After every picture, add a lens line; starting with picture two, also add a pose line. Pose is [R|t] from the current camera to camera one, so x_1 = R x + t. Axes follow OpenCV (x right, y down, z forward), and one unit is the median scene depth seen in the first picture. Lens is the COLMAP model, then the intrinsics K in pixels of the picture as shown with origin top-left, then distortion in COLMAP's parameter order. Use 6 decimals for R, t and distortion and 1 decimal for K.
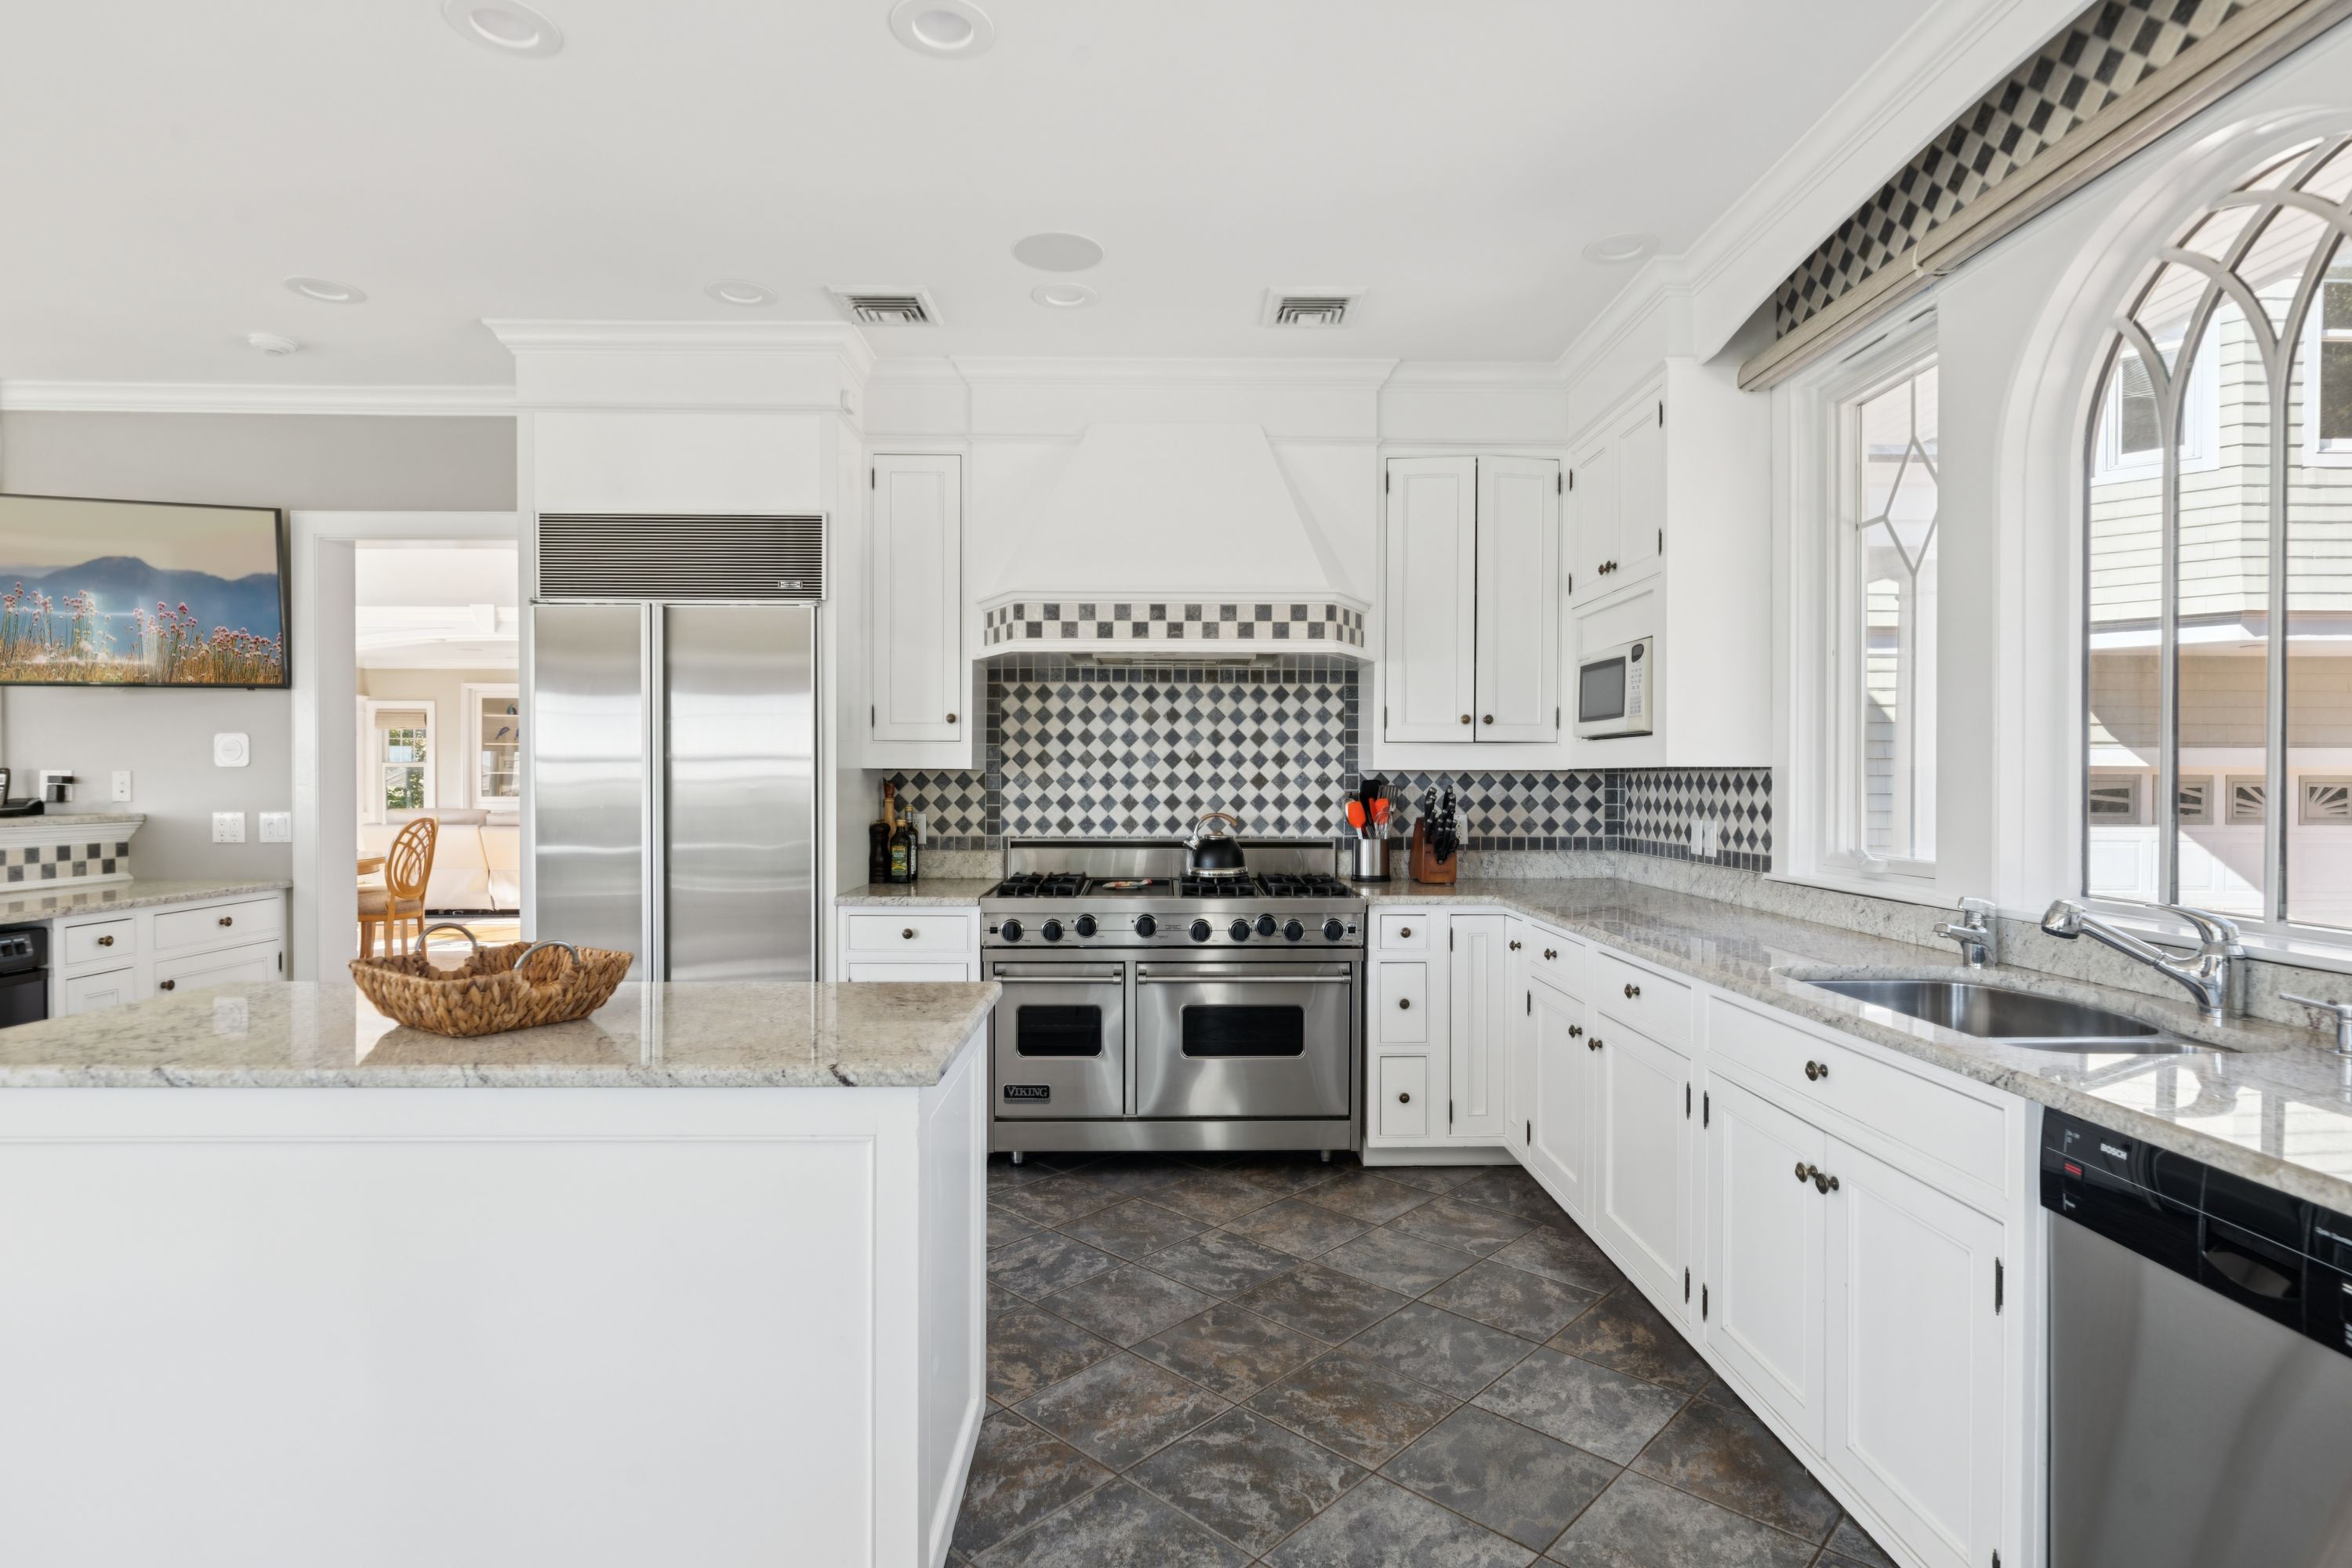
lens RADIAL K [[1168.8, 0, 1176.0], [0, 1168.8, 784.0], [0, 0, 1]] dist [-0.000729, -0.000332]
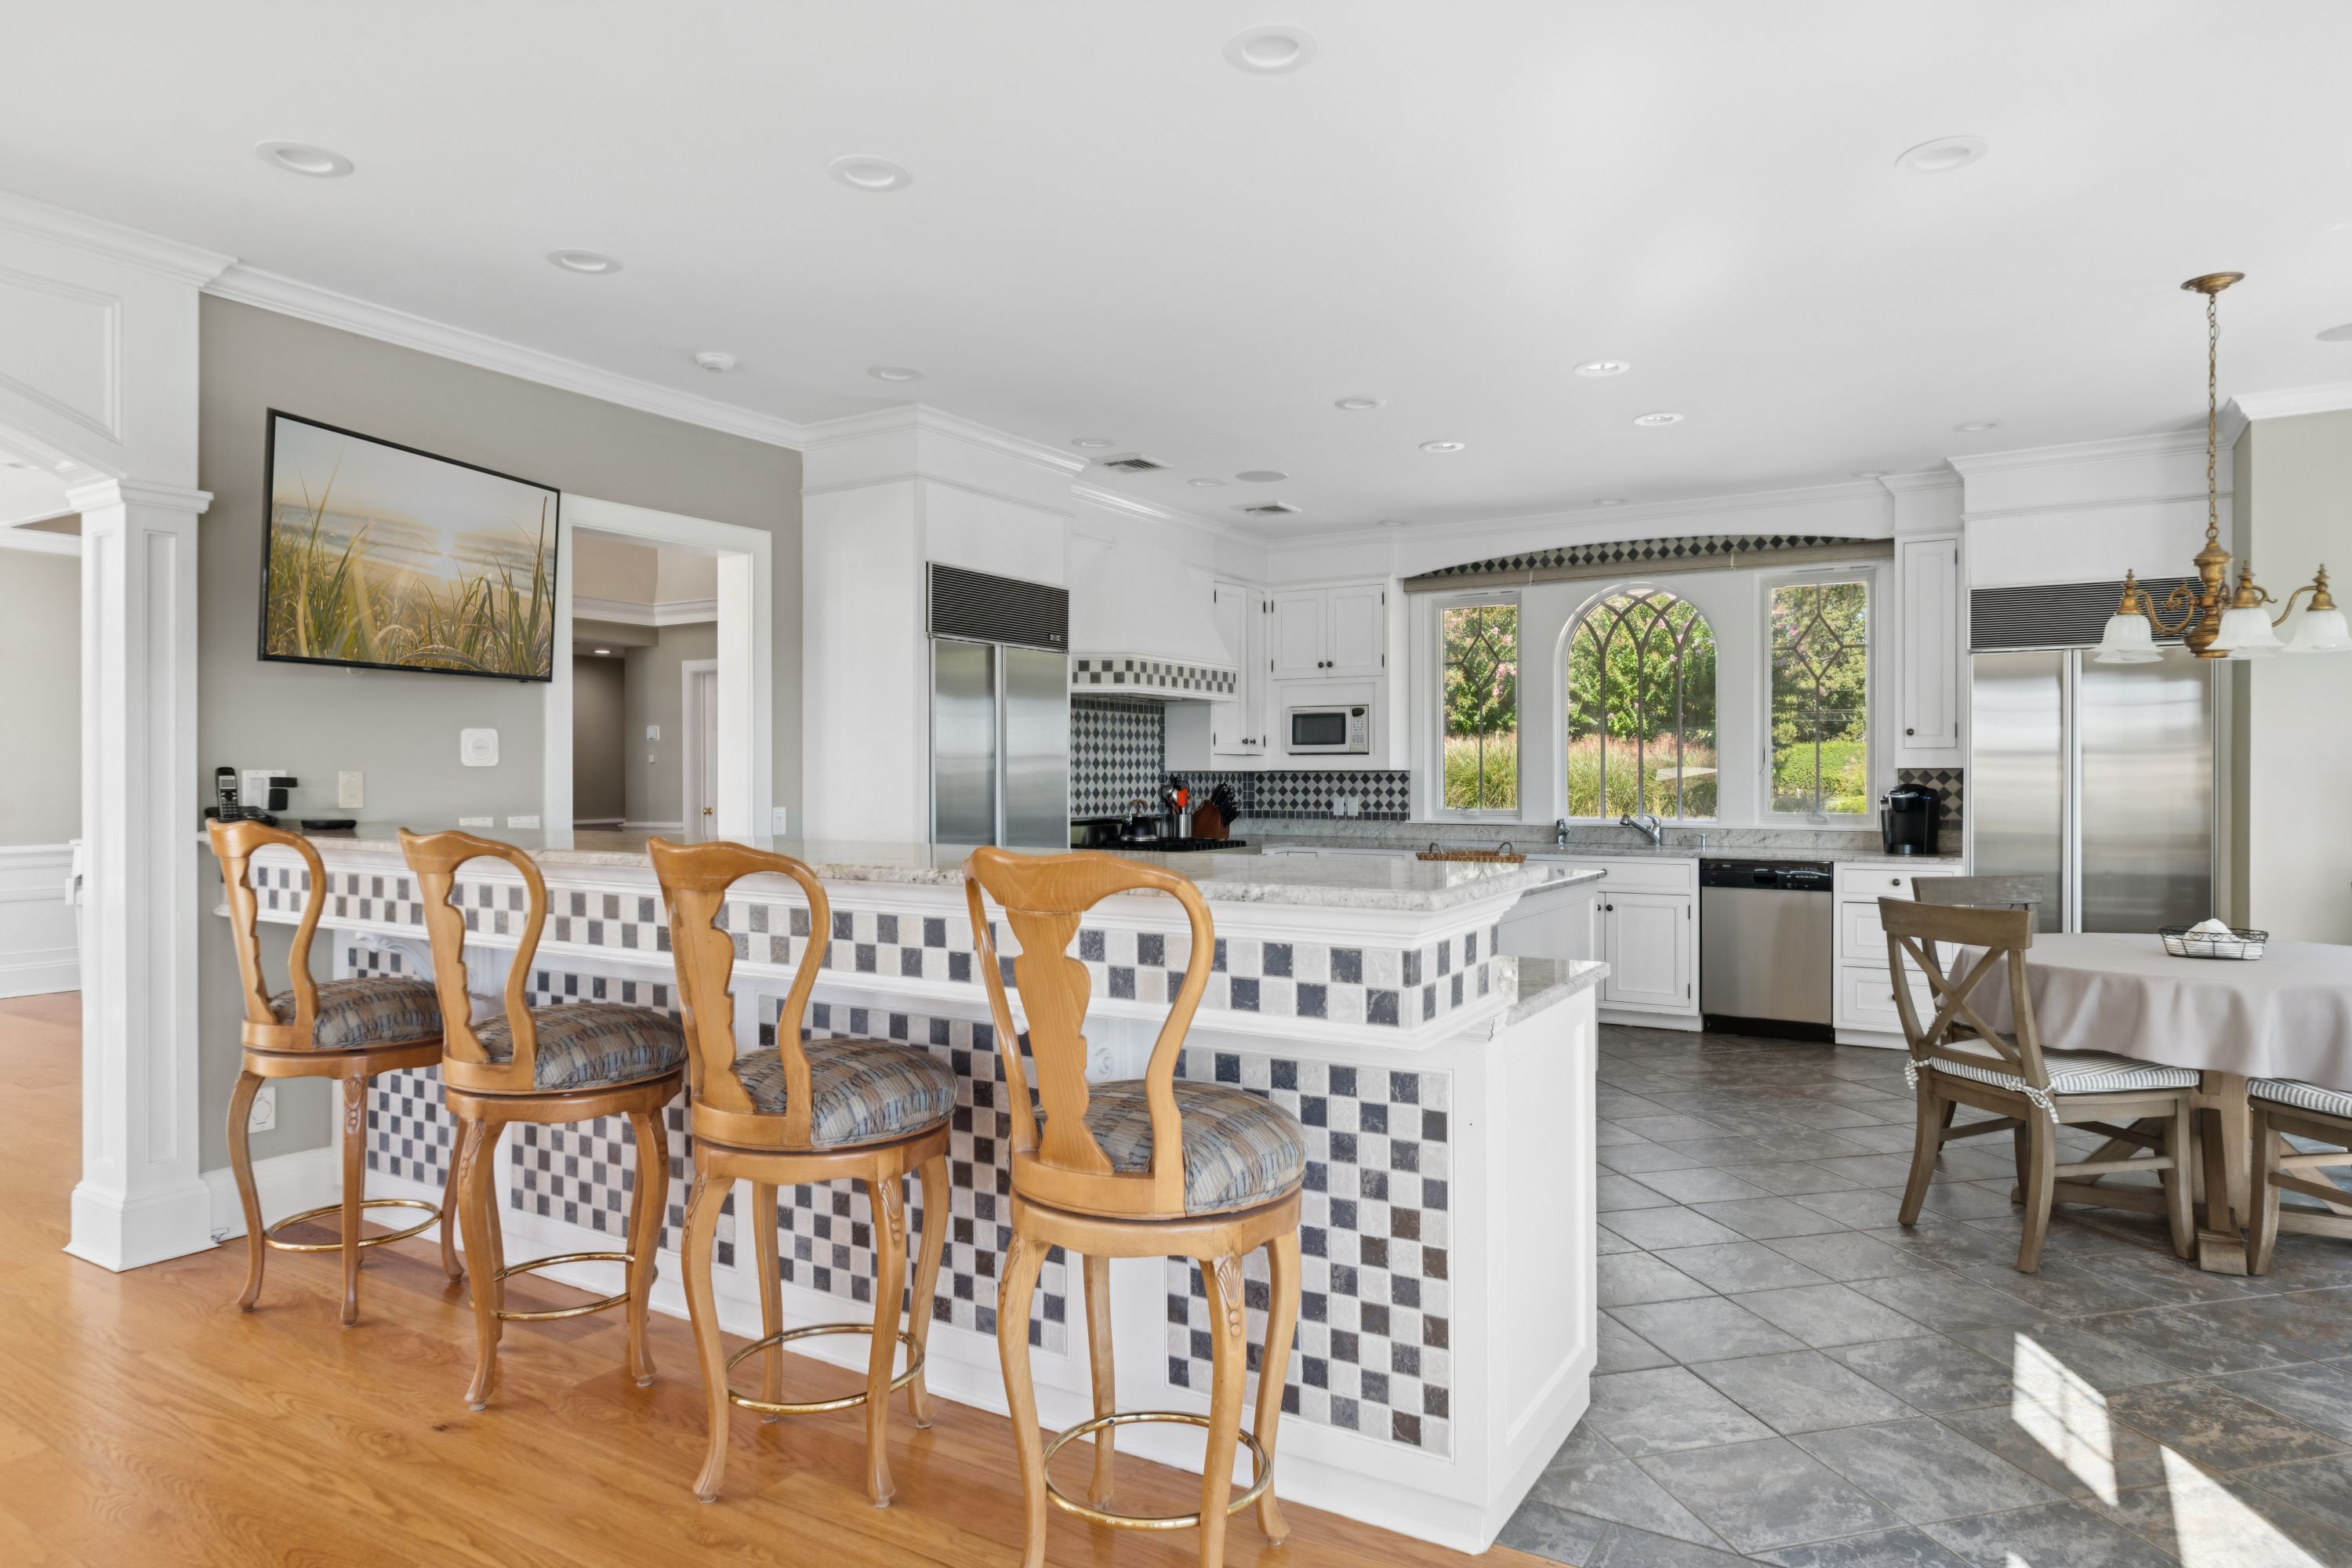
lens RADIAL K [[1411.0, 0, 1176.0], [0, 1411.0, 784.0], [0, 0, 1]] dist [-0.002743, -0.000097]
pose [[0.539662, -0.007150, 0.841852, -1.552306], [0.006203, 0.999971, 0.004517, -0.003200], [-0.841859, 0.002784, 0.539690, -0.025142]]
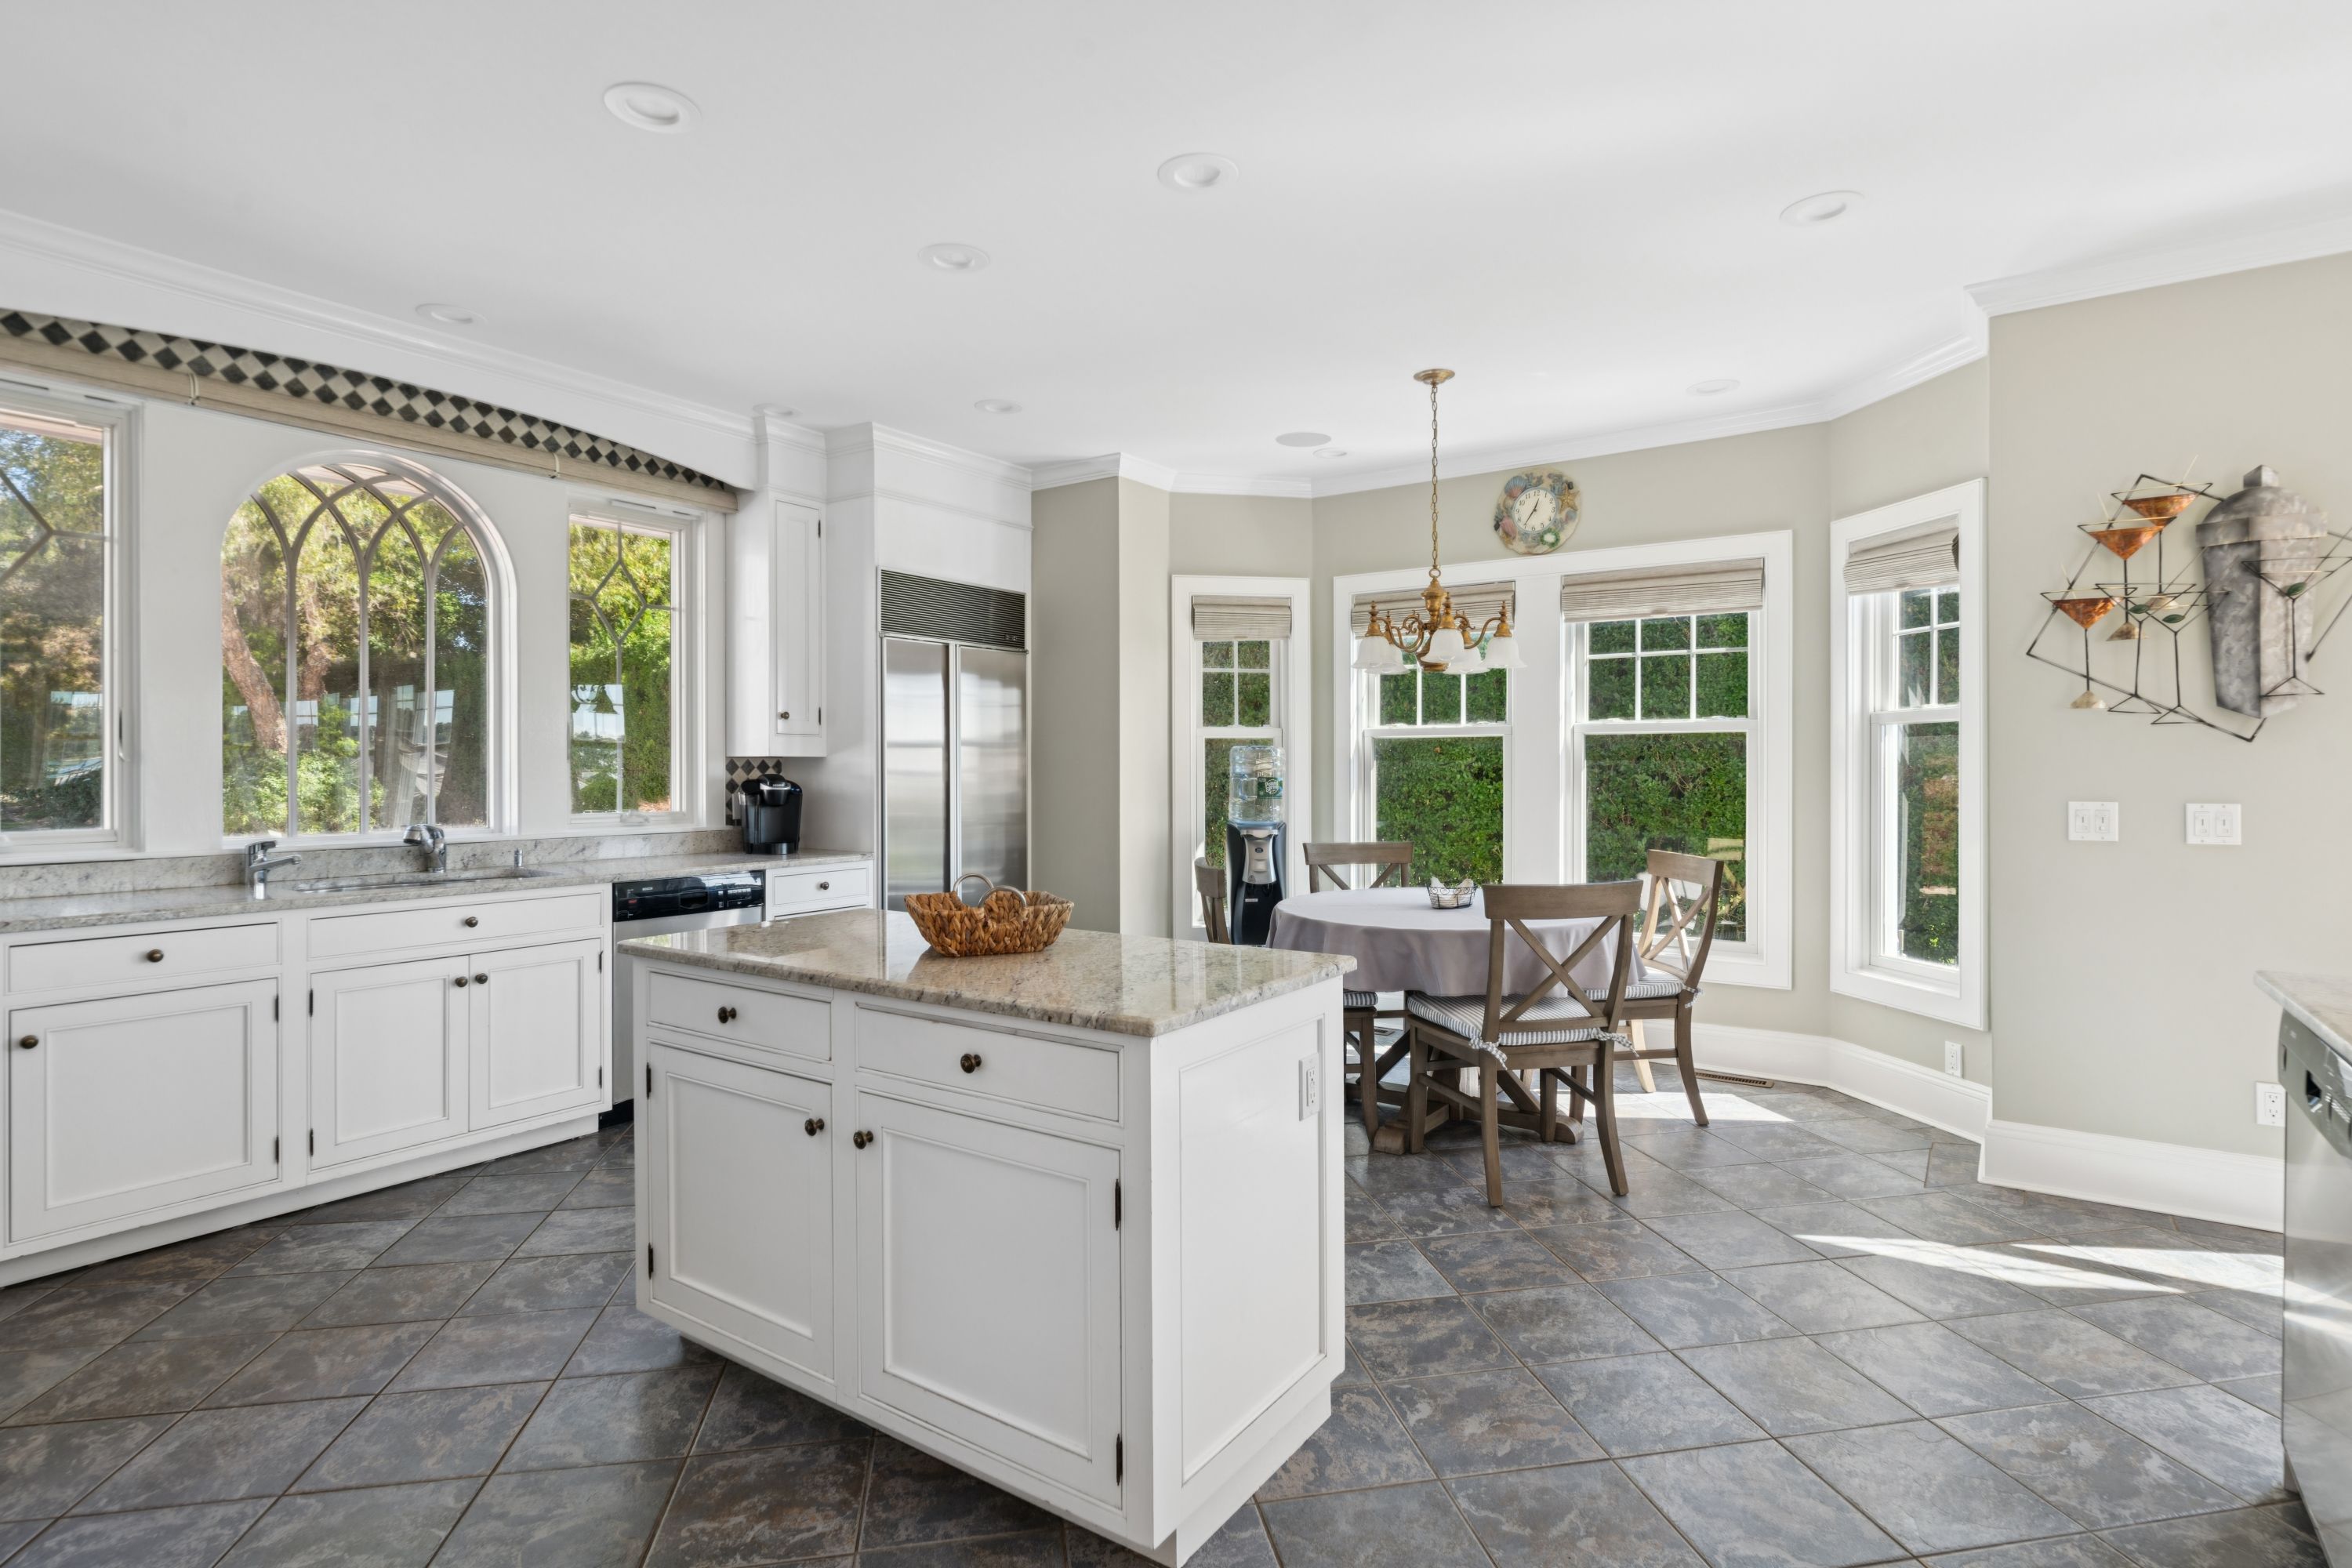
lens RADIAL K [[1143.9, 0, 1194.2], [0, 1143.9, 775.4], [0, 0, 1]] dist [-0.004131, -0.000269]
pose [[-0.814135, -0.006612, 0.580638, -0.704859], [-0.000785, 0.999947, 0.010286, -0.002664], [-0.580675, 0.007918, -0.814097, 0.892857]]
